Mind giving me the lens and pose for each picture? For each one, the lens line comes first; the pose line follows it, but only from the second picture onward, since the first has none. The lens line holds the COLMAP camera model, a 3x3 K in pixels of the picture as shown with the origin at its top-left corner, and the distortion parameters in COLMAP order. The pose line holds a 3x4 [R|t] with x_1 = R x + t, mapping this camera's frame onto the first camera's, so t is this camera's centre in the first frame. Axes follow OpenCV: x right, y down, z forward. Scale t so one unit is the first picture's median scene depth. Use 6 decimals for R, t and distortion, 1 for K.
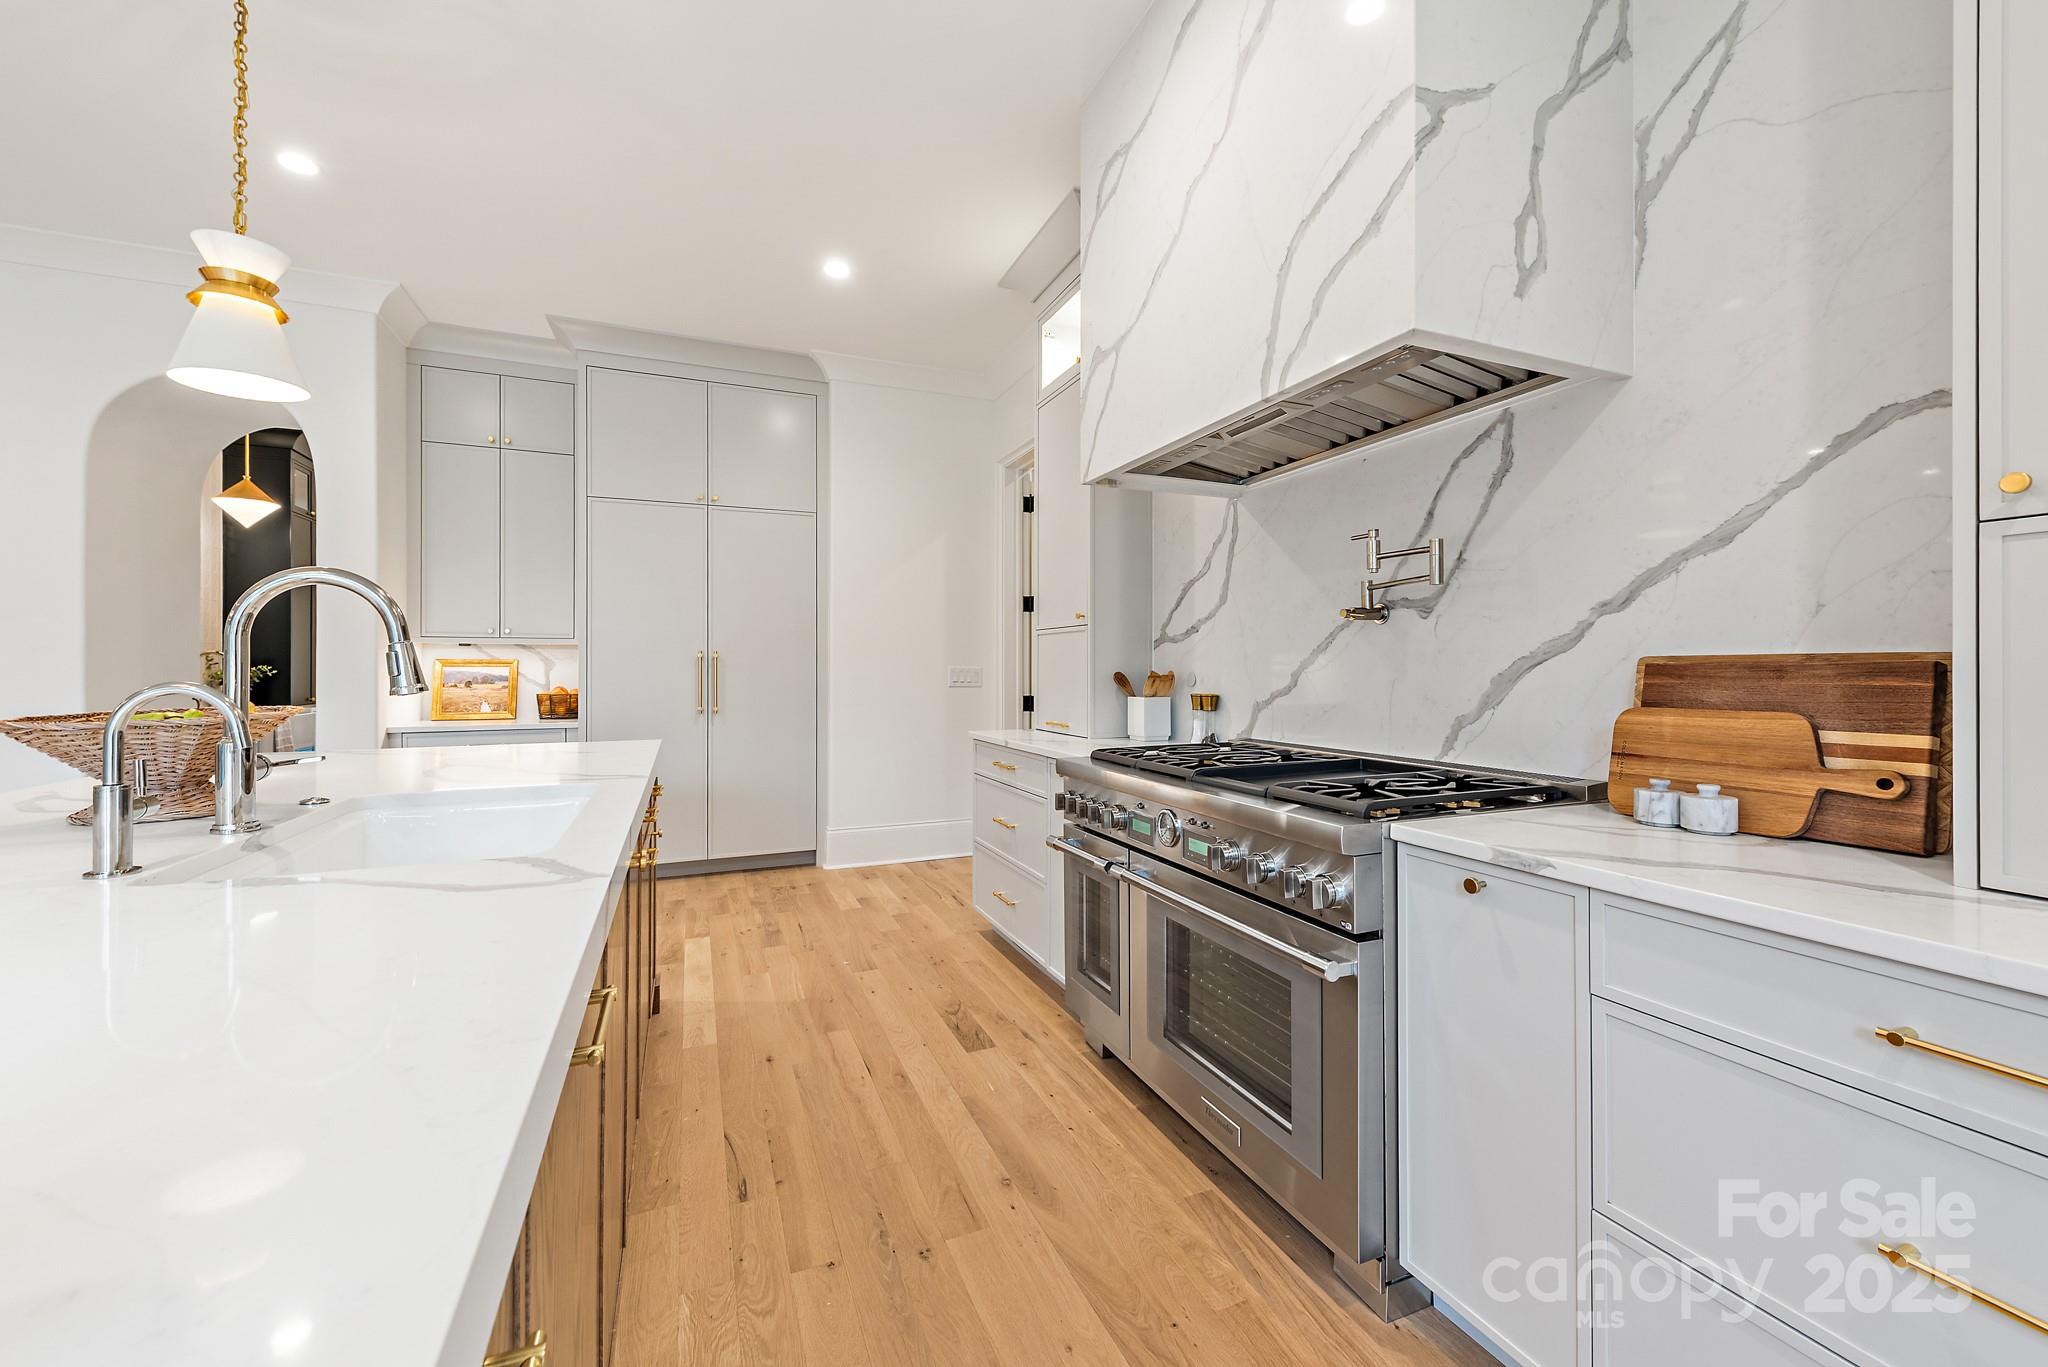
lens RADIAL K [[810.2, 0, 1021.4], [0, 810.2, 675.2], [0, 0, 1]] dist [0.004521, -0.000189]
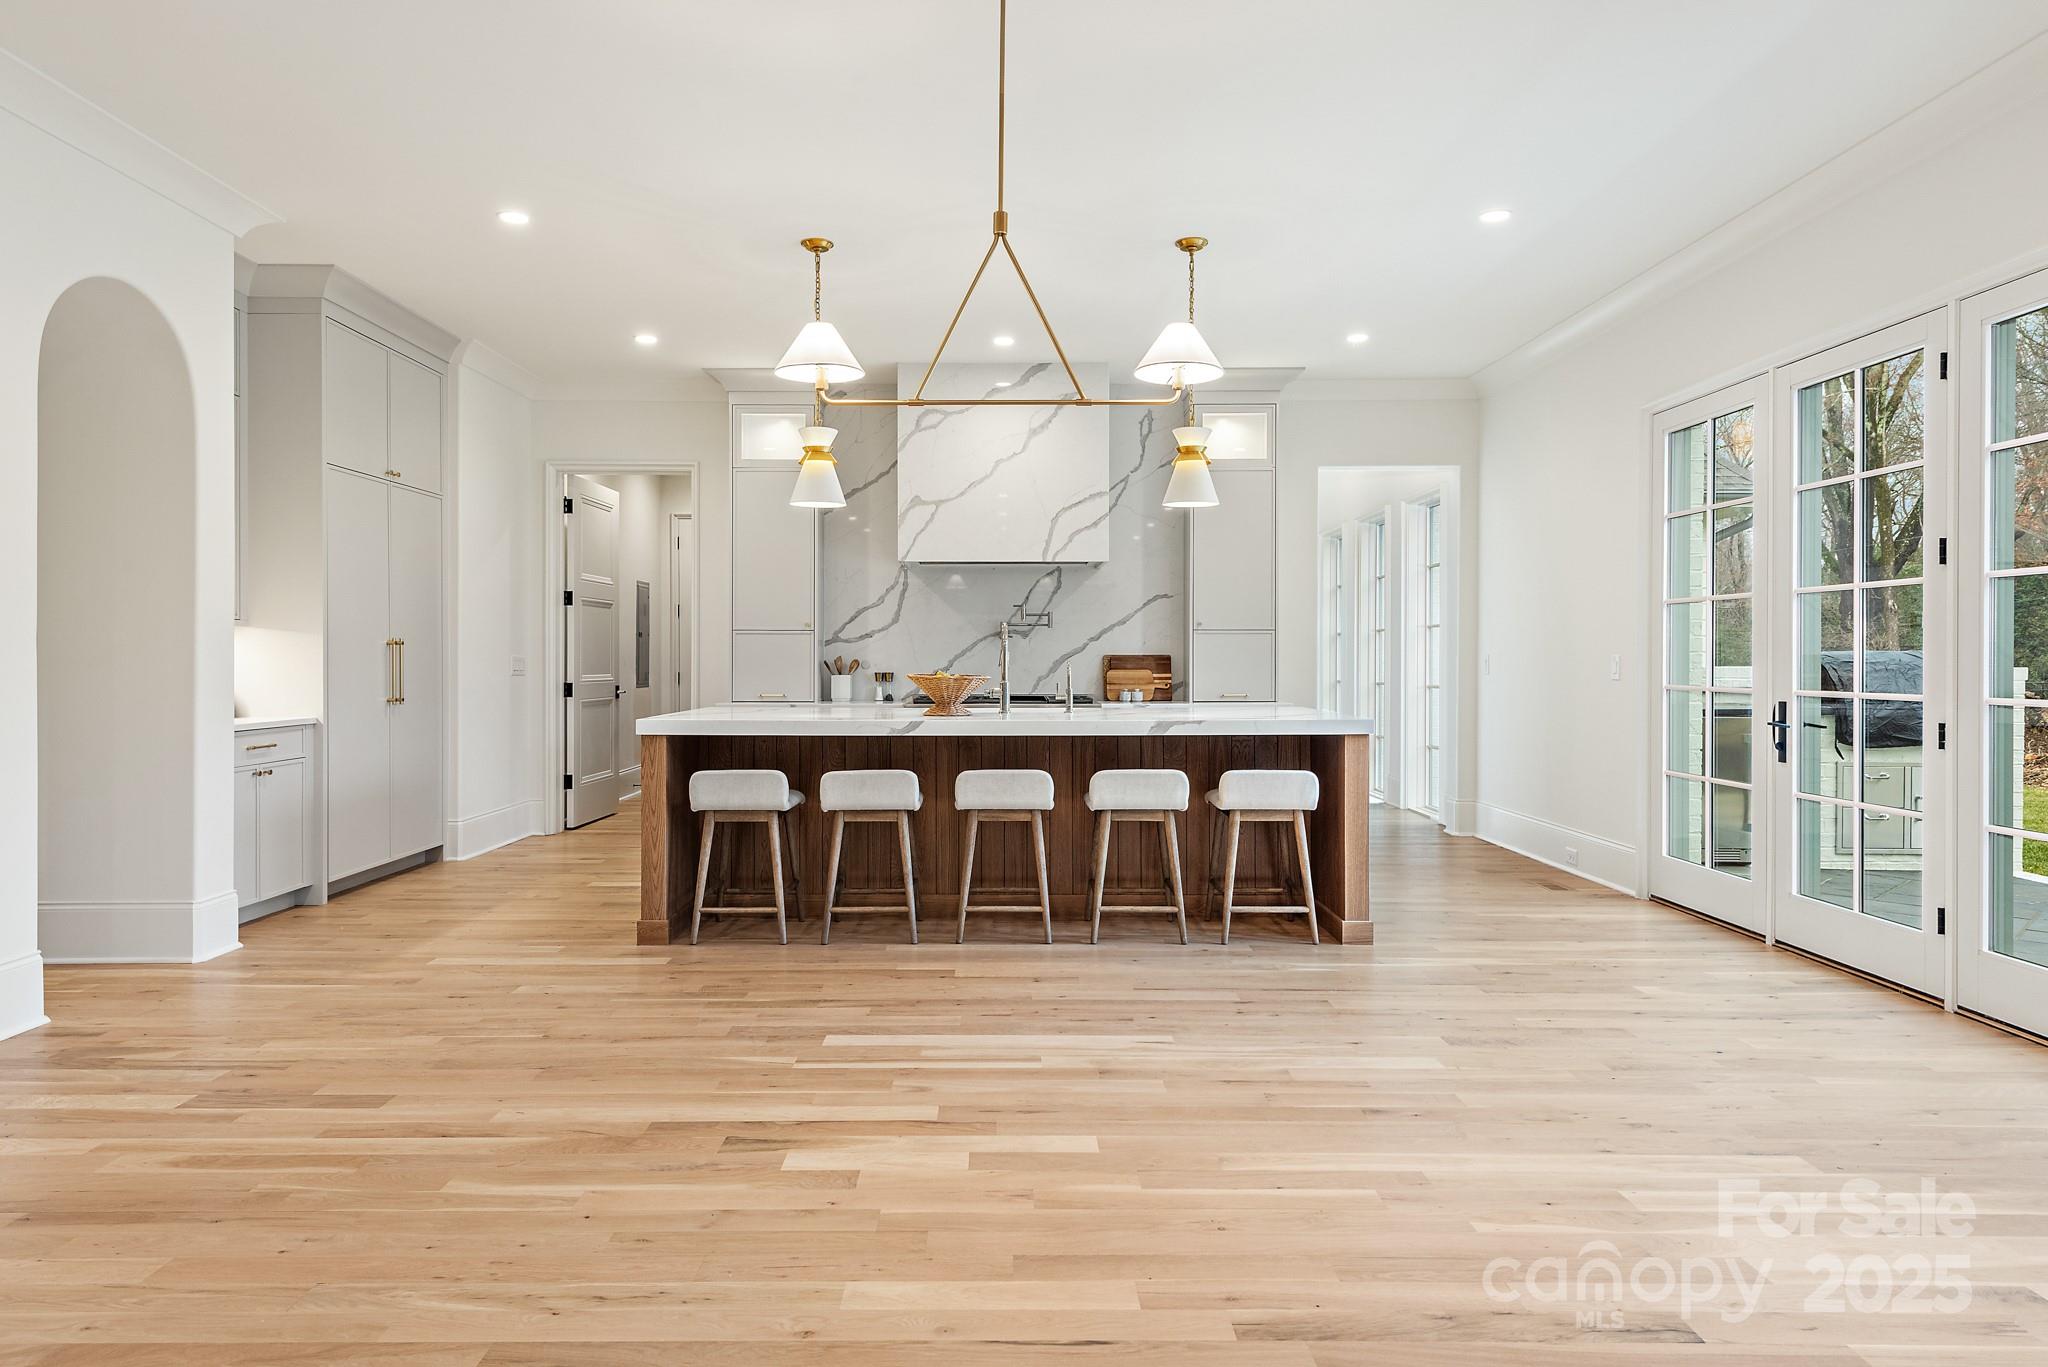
lens RADIAL K [[1225.4, 0, 1017.2], [0, 1225.4, 674.3], [0, 0, 1]] dist [0.001377, 0.000362]
pose [[0.372462, -0.008346, 0.928010, -3.067929], [0.005520, 0.999962, 0.006777, 0.015069], [-0.928031, 0.002598, 0.372494, -0.404684]]
